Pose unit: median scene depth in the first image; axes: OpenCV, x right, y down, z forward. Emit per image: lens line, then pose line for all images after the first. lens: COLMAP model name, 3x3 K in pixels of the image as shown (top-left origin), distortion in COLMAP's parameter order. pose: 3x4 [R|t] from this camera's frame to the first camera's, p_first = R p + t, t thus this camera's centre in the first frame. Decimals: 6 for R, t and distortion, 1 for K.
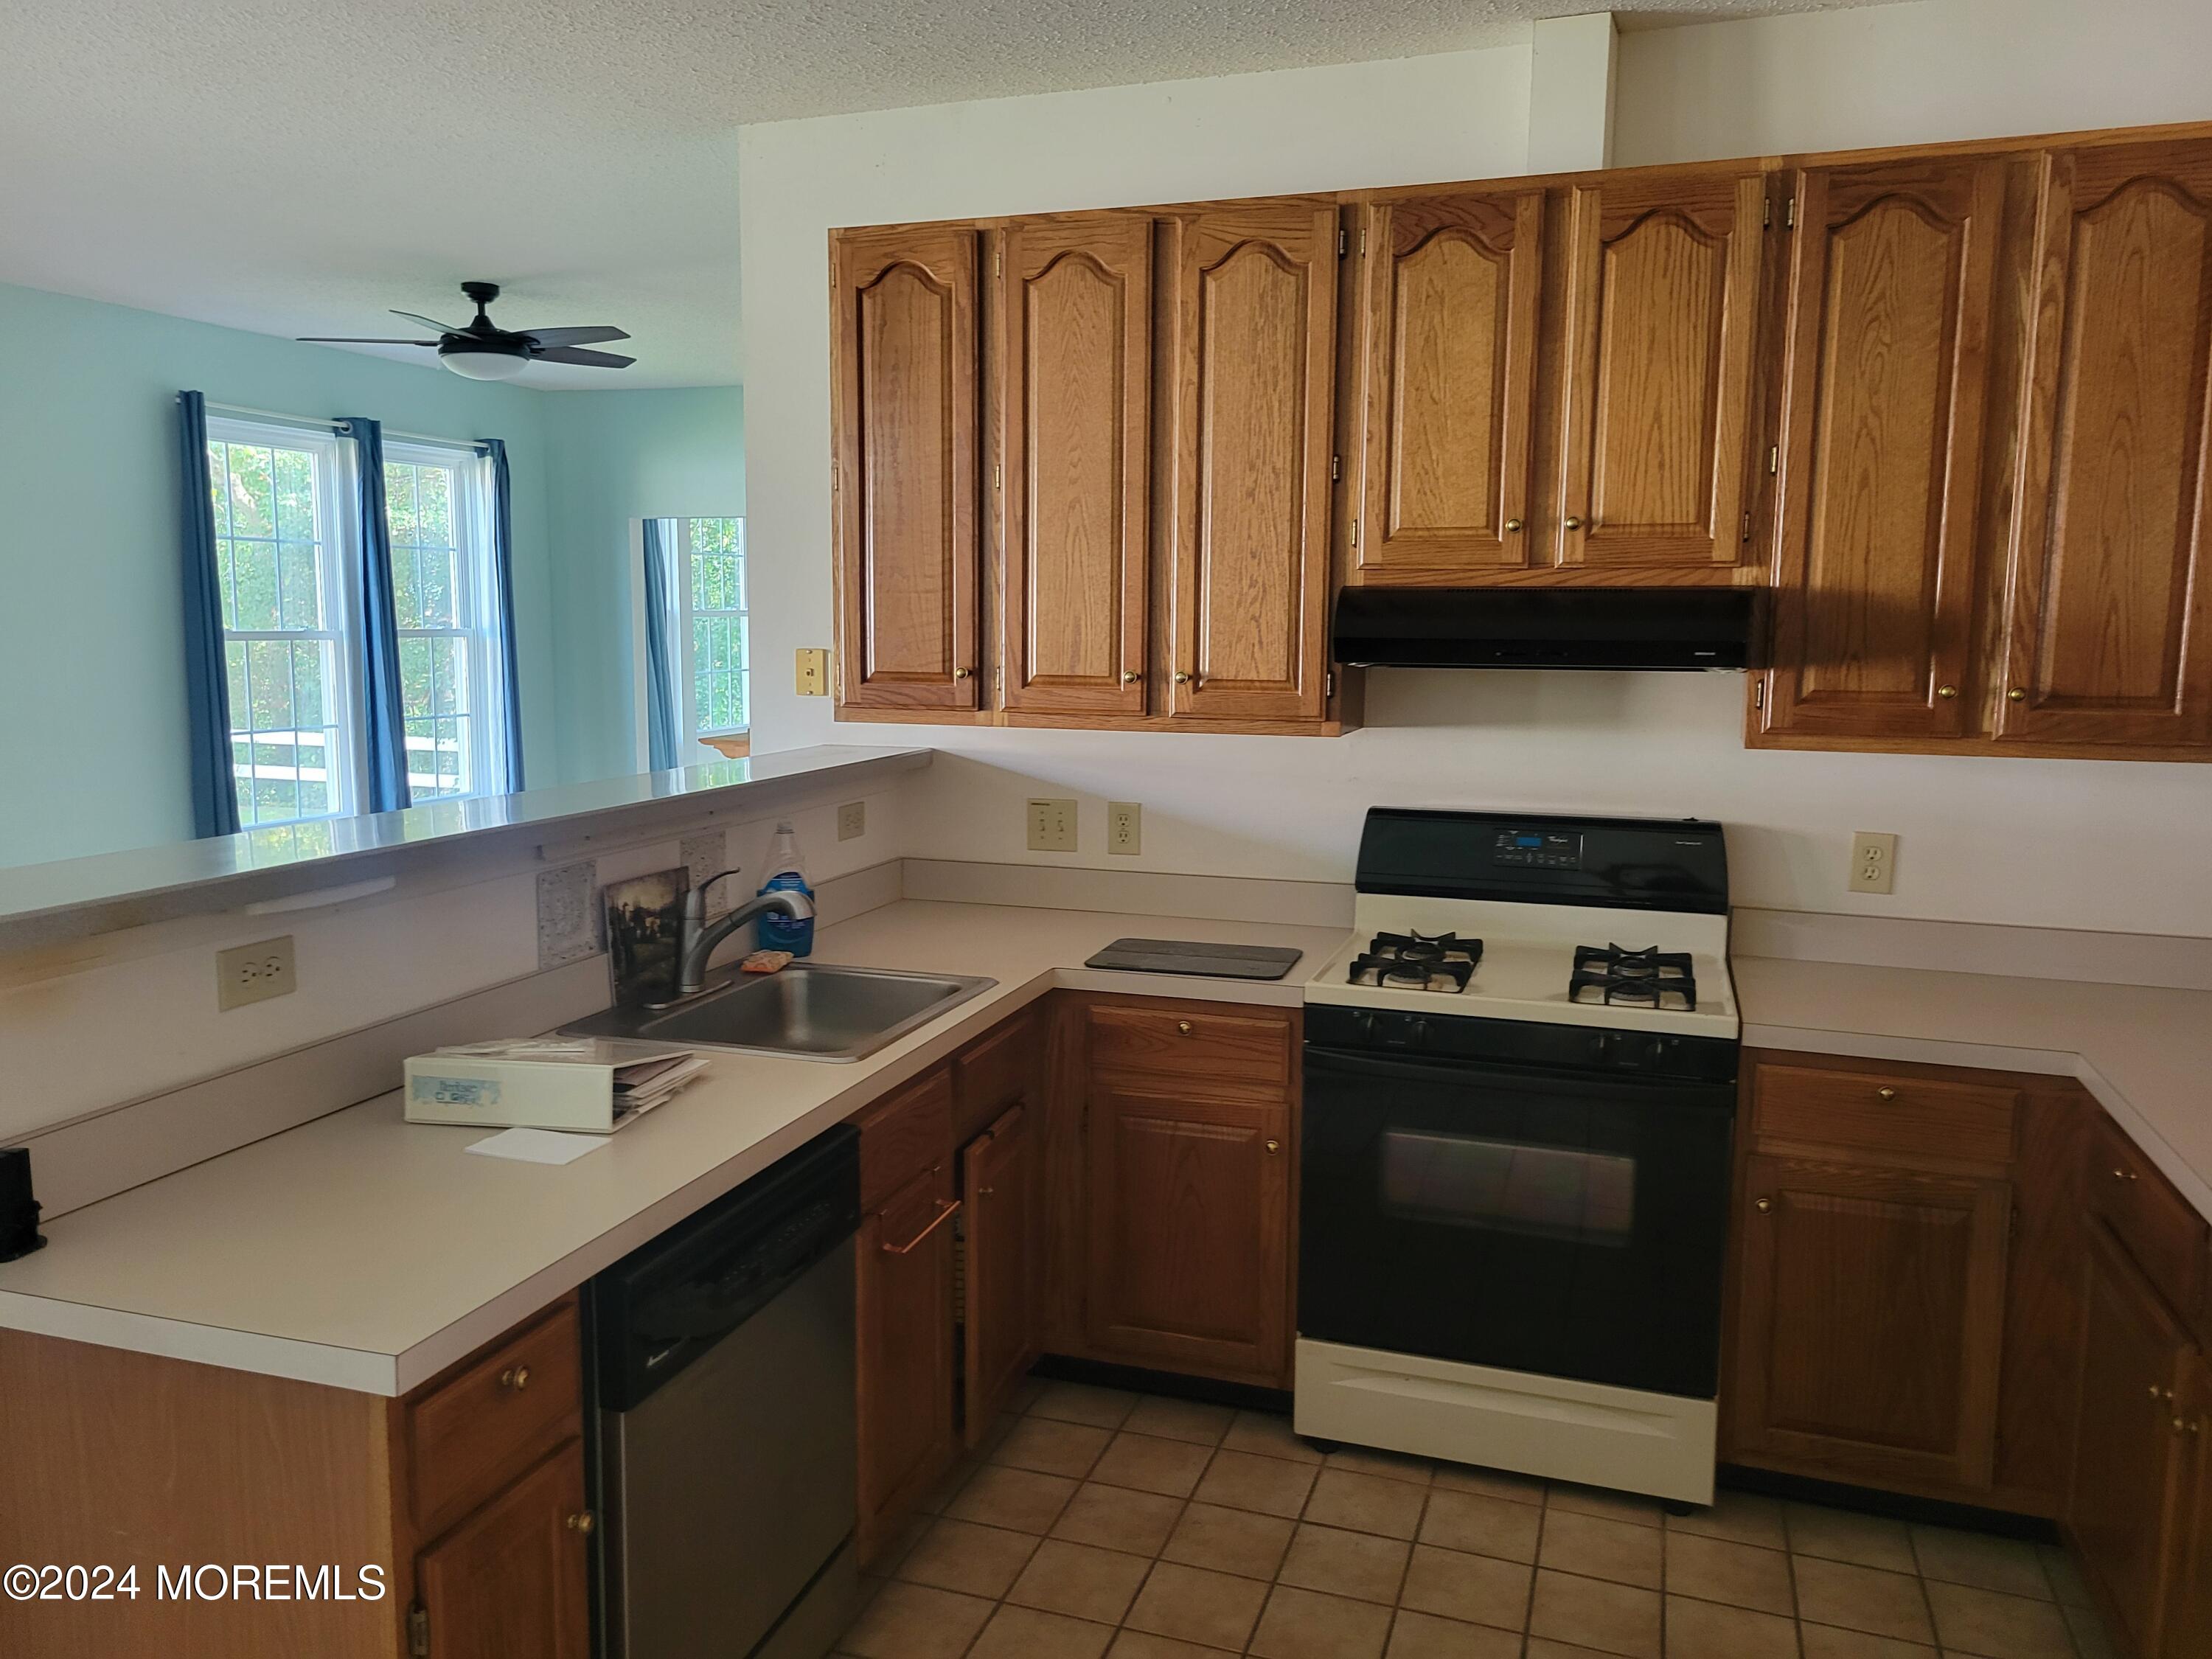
lens RADIAL K [[1673.7, 0, 1109.0], [0, 1673.7, 830.5], [0, 0, 1]] dist [0.056607, -0.041080]
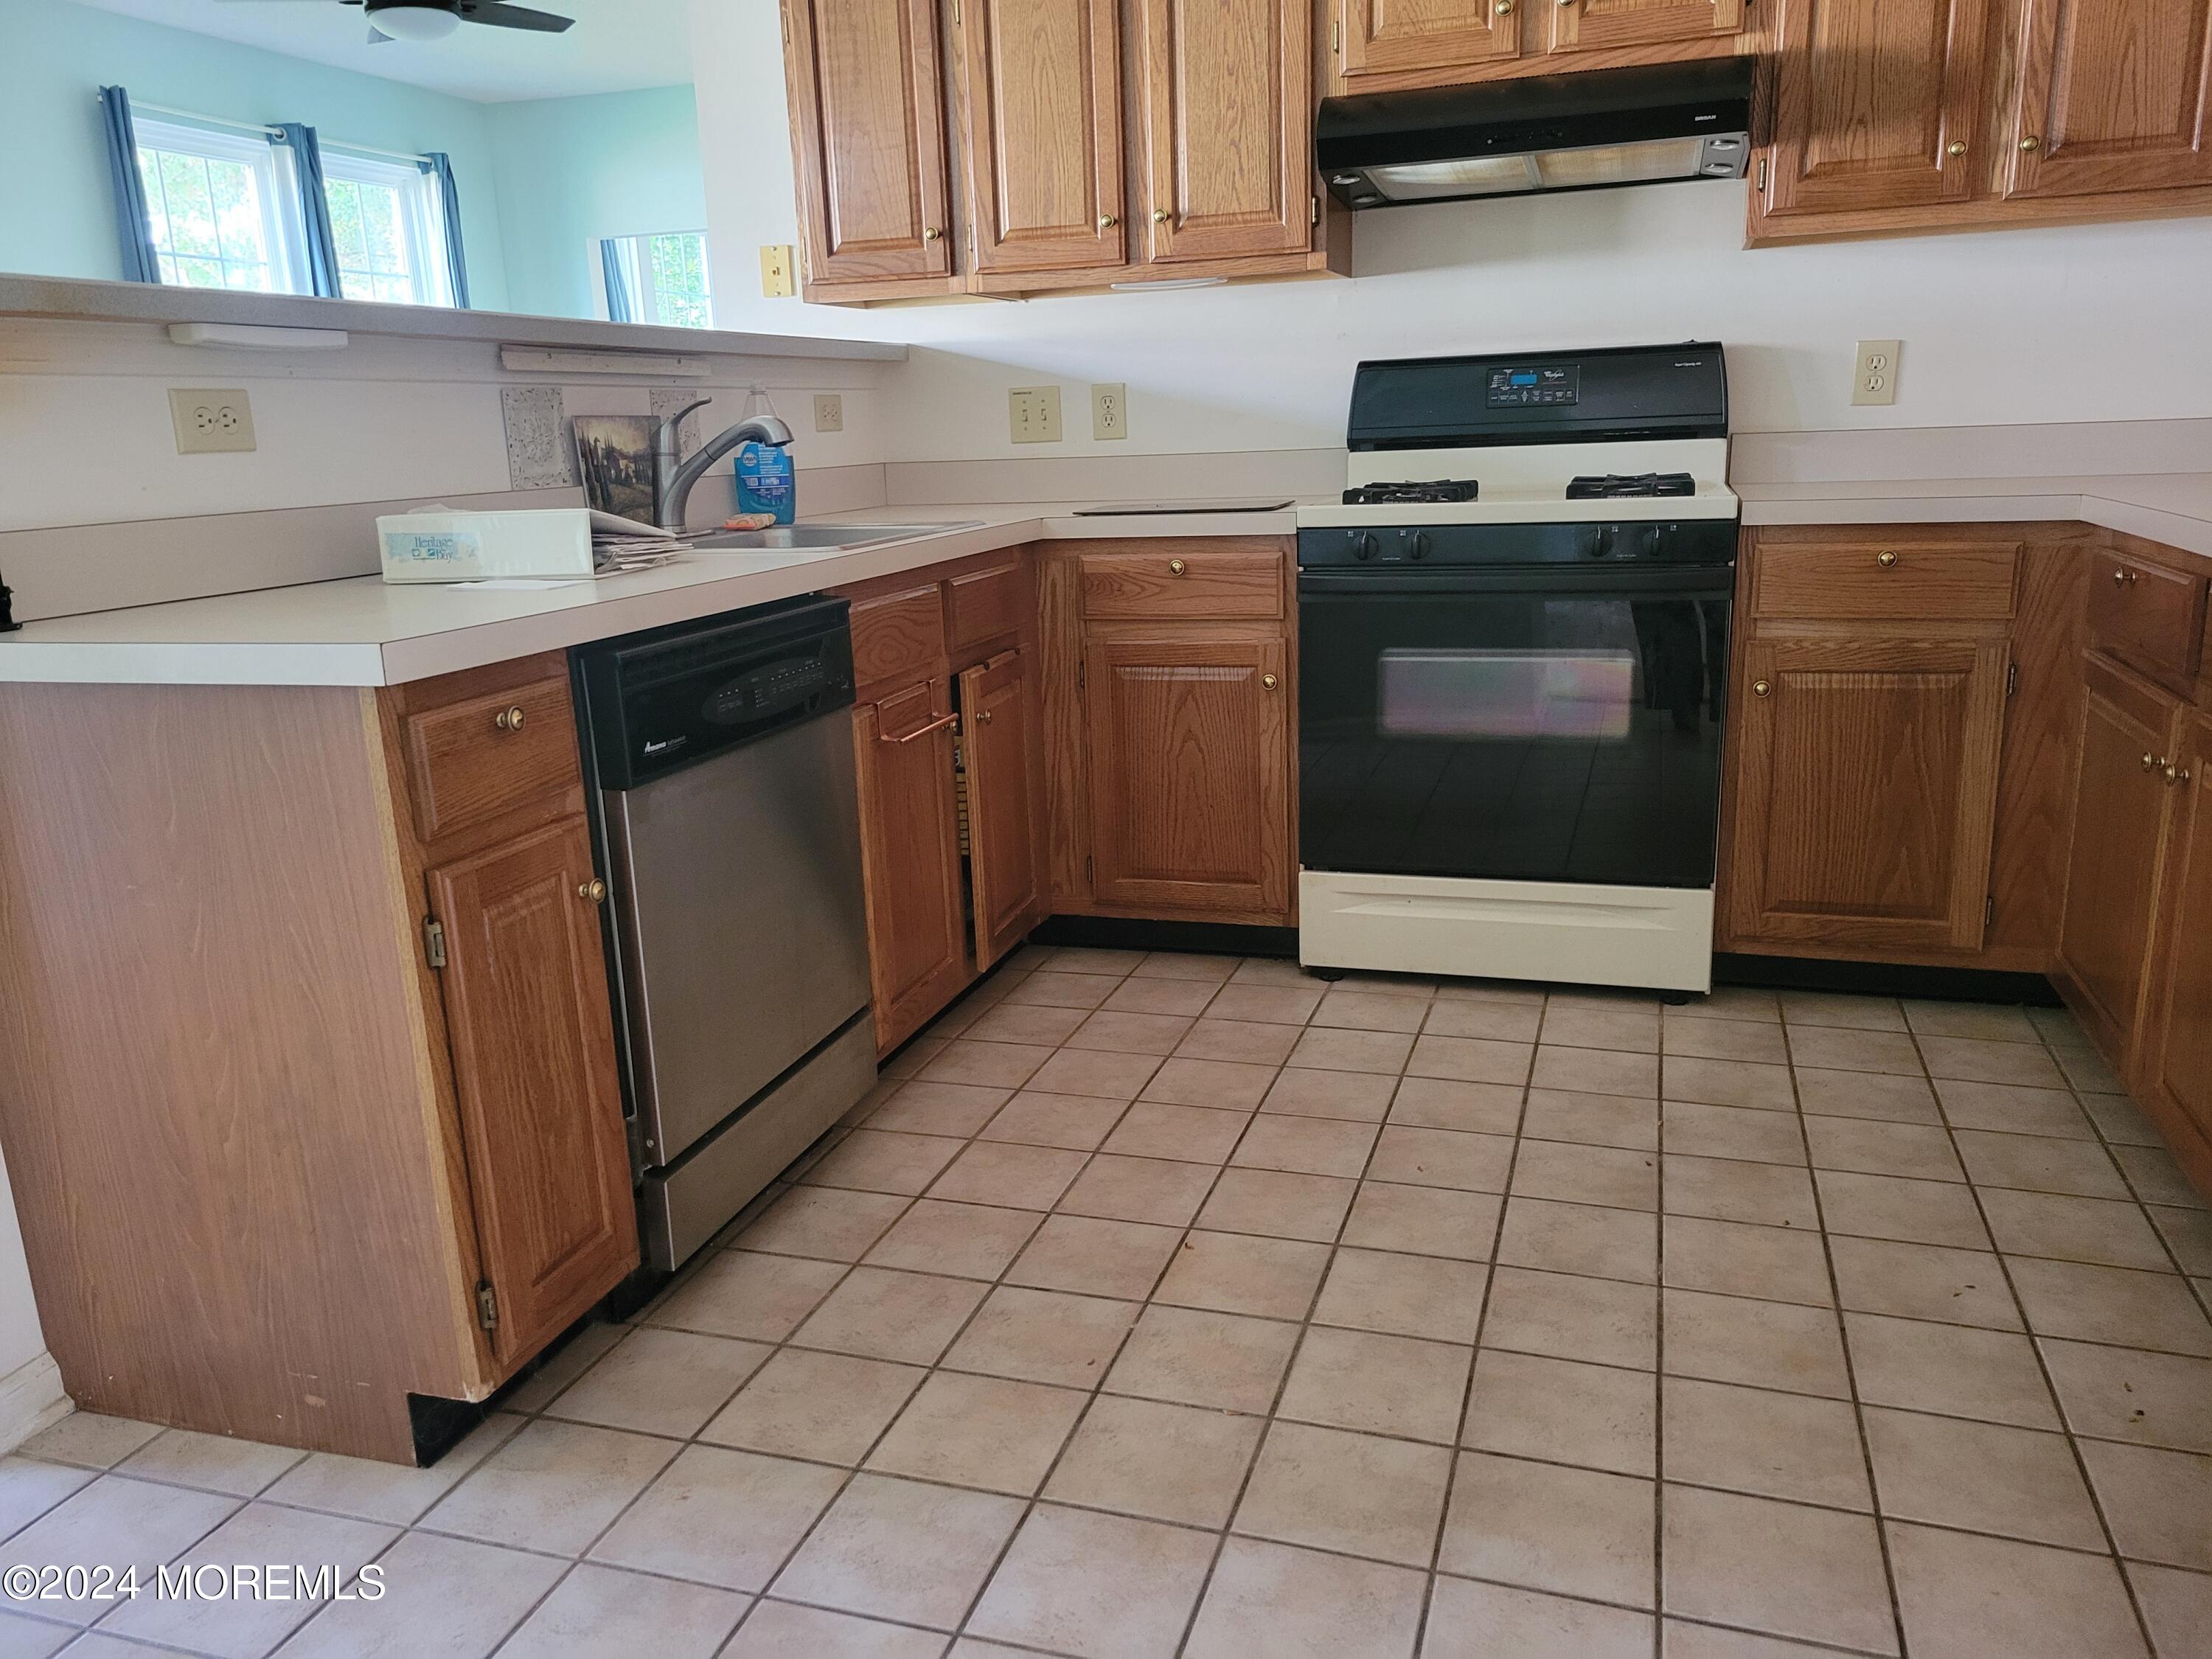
lens RADIAL K [[1673.7, 0, 1117.8], [0, 1673.7, 827.9], [0, 0, 1]] dist [0.056607, -0.041080]
pose [[0.998960, -0.045551, 0.001983, 0.001345], [0.044991, 0.991856, 0.119150, 0.158205], [-0.007395, -0.118937, 0.992874, 0.002283]]
